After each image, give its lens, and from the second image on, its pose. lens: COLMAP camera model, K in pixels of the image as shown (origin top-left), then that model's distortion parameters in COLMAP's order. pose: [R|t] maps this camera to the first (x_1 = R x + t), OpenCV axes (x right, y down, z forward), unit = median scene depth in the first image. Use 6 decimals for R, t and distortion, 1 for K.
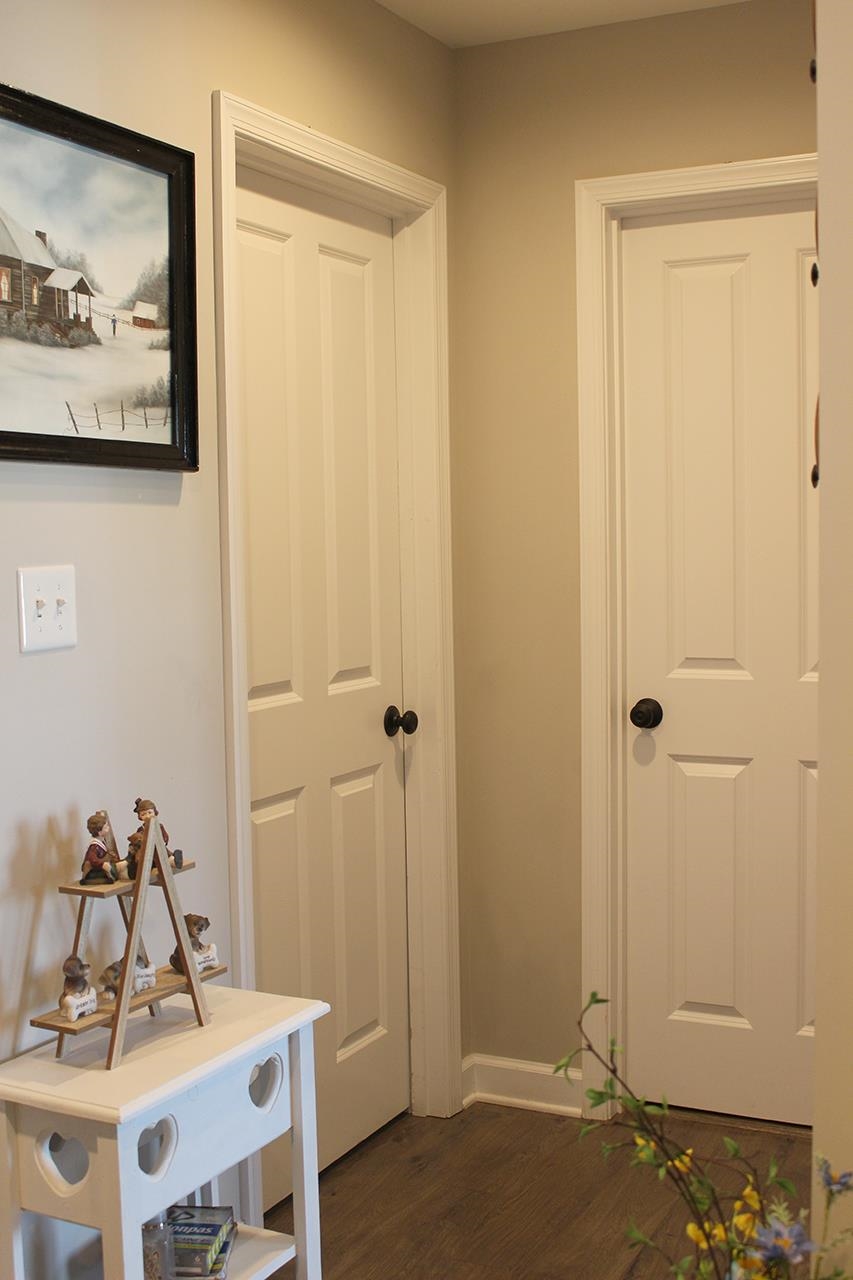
lens RADIAL K [[1522.3, 0, 432.5], [0, 1522.3, 643.9], [0, 0, 1]] dist [-0.110591, 0.038656]
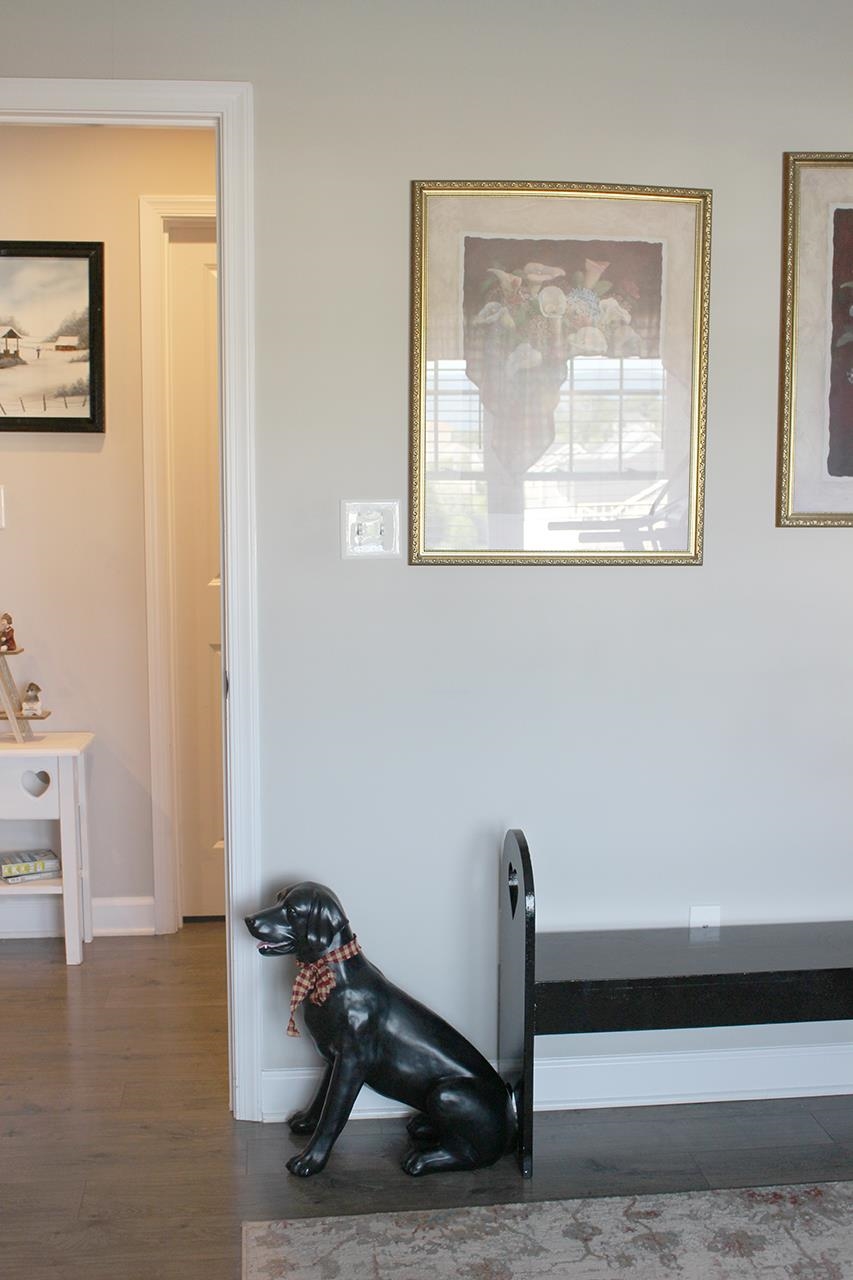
lens RADIAL K [[1522.3, 0, 432.5], [0, 1522.3, 643.9], [0, 0, 1]] dist [-0.110591, 0.038656]
pose [[0.544937, 0.125790, -0.828988, 1.526630], [-0.073585, 0.992043, 0.102160, -0.082556], [0.835242, 0.005330, 0.549857, 0.397998]]
